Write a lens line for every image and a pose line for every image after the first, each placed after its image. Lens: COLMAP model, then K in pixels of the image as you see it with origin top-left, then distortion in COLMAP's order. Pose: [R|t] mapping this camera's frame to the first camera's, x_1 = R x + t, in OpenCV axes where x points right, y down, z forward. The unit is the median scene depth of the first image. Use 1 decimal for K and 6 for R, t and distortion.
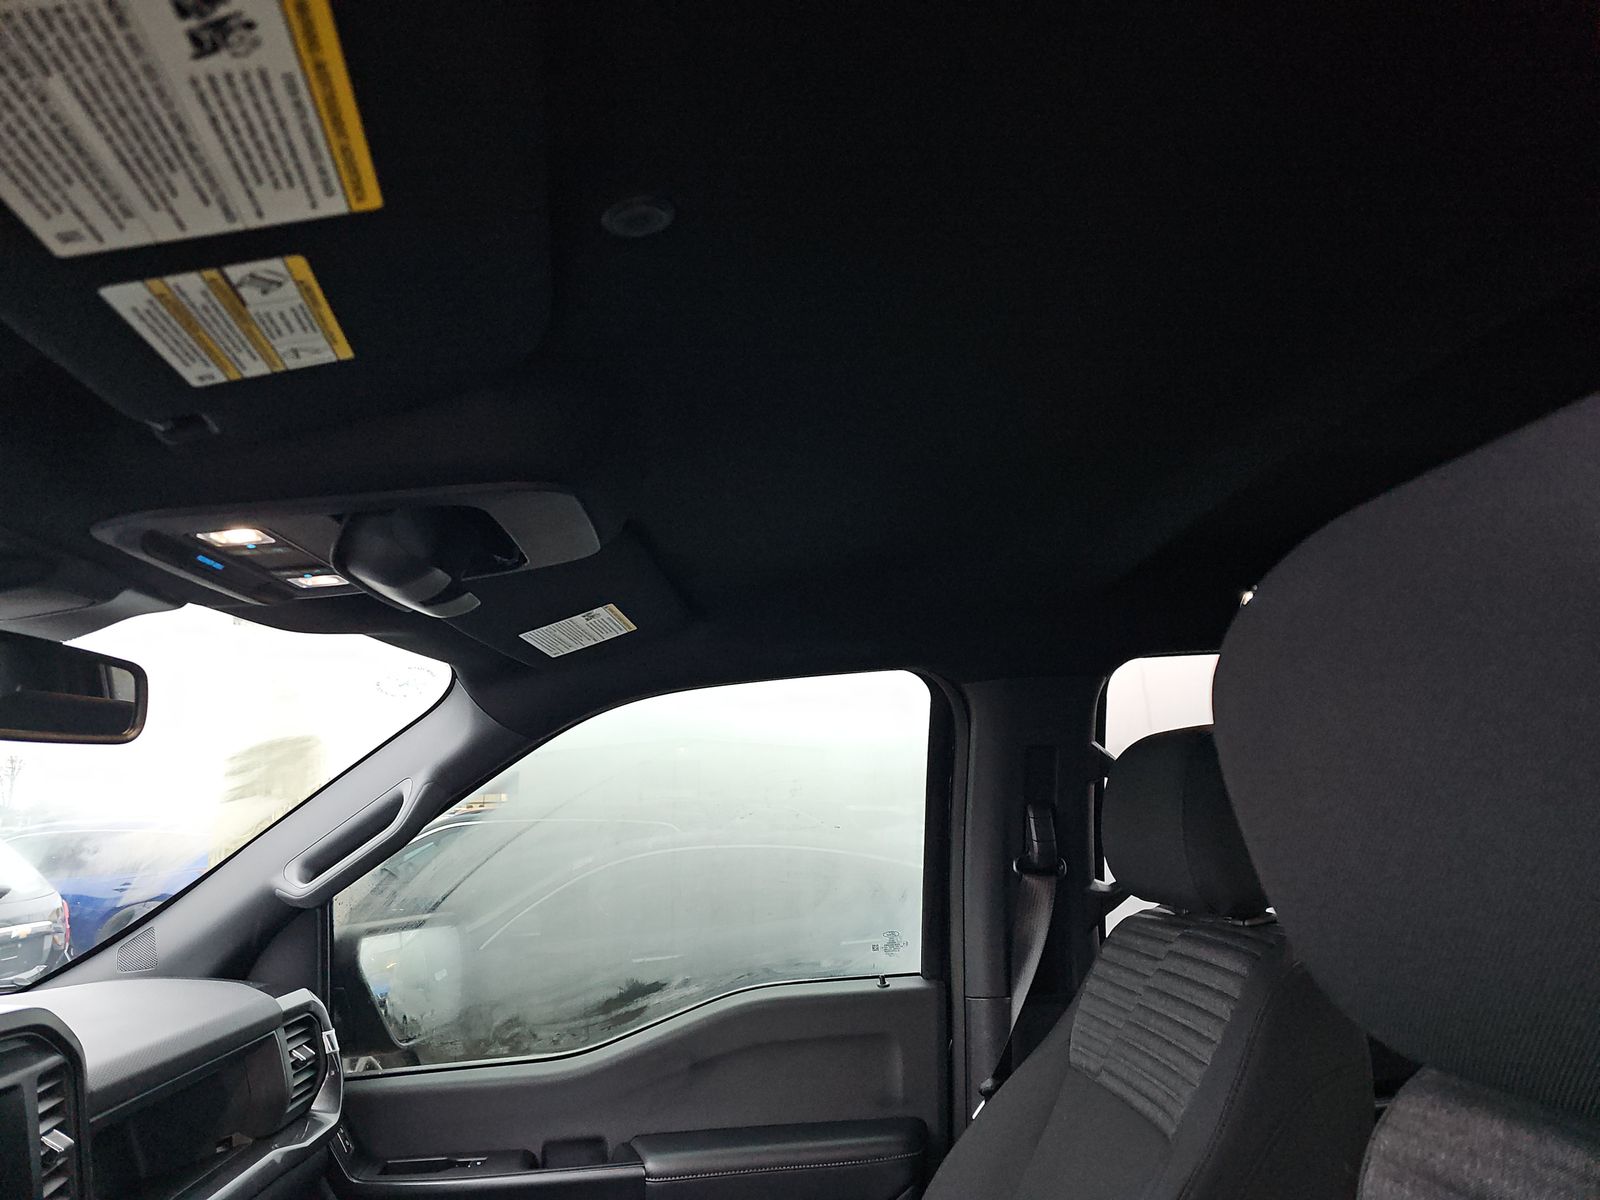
lens RADIAL K [[1059.1, 0, 809.4], [0, 1059.1, 605.4], [0, 0, 1]] dist [0.073840, -0.053398]
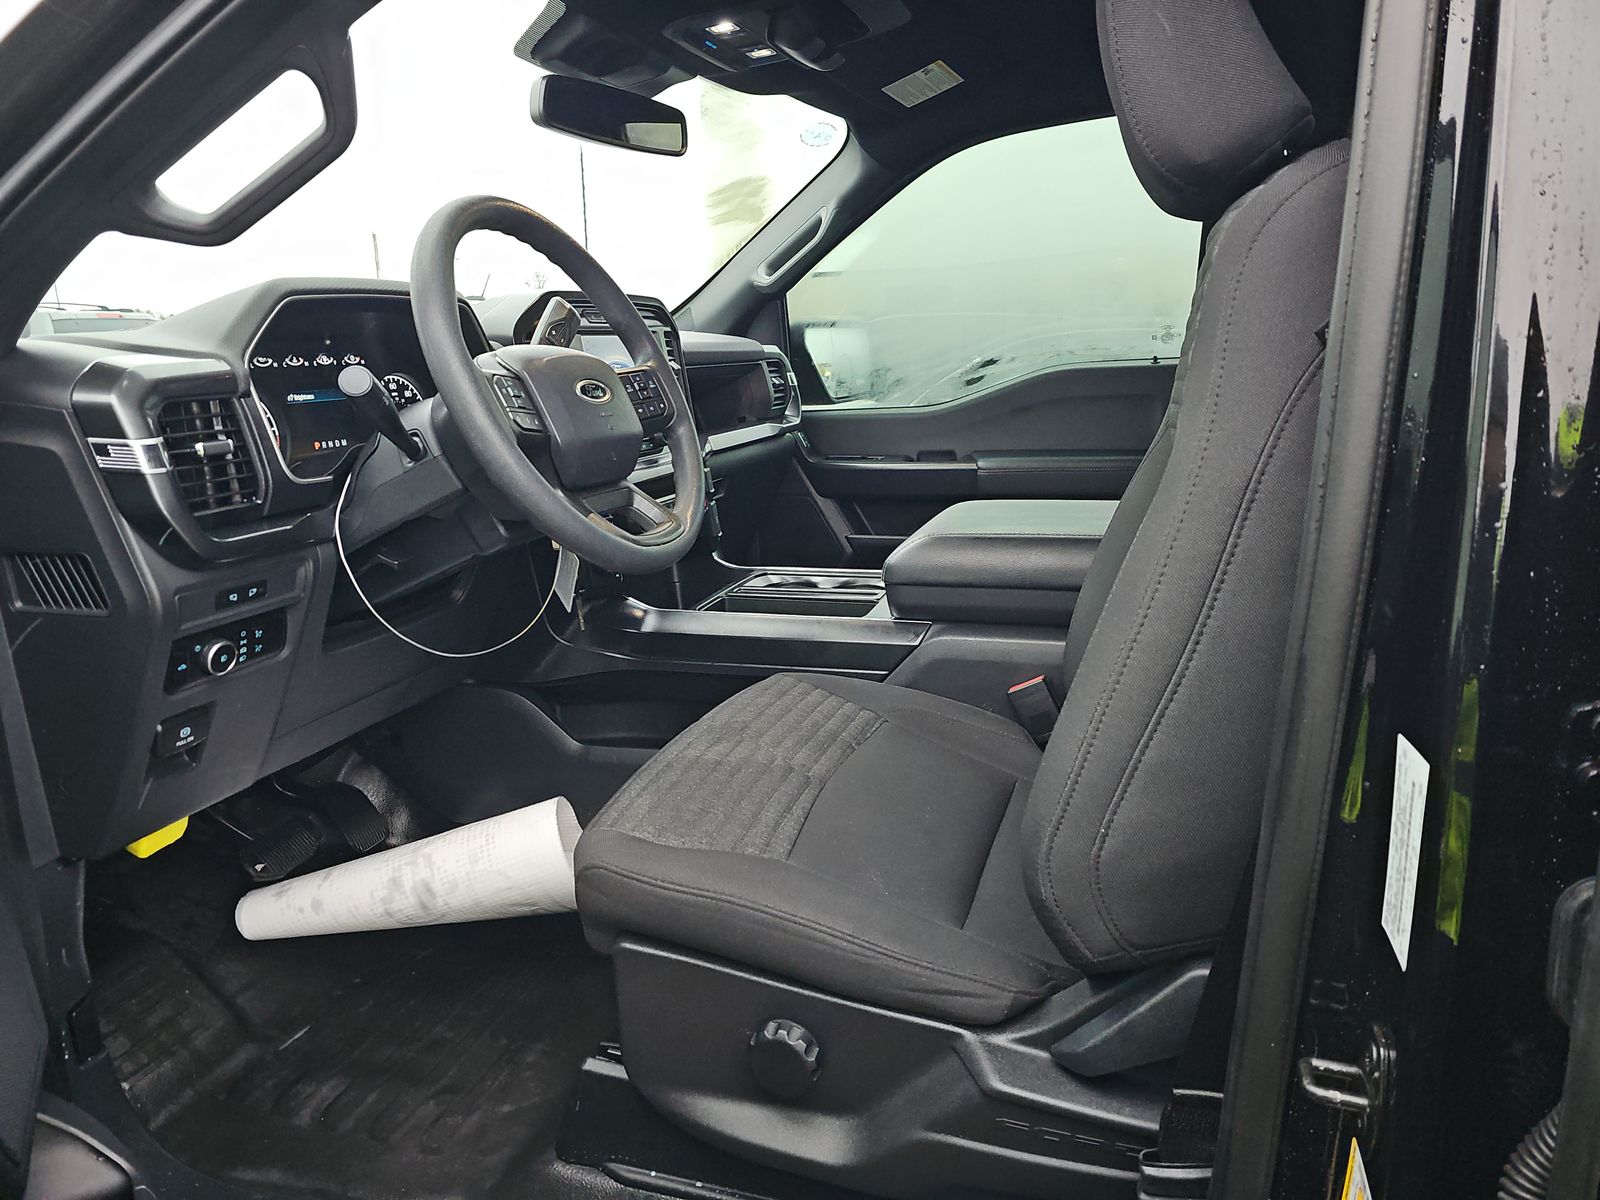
lens RADIAL K [[1059.1, 0, 809.4], [0, 1059.1, 605.4], [0, 0, 1]] dist [0.073840, -0.053398]
pose [[0.924211, 0.104874, -0.367200, 0.223364], [0.062997, 0.906509, 0.417461, 0.040518], [0.376650, -0.408954, 0.831199, -0.502394]]
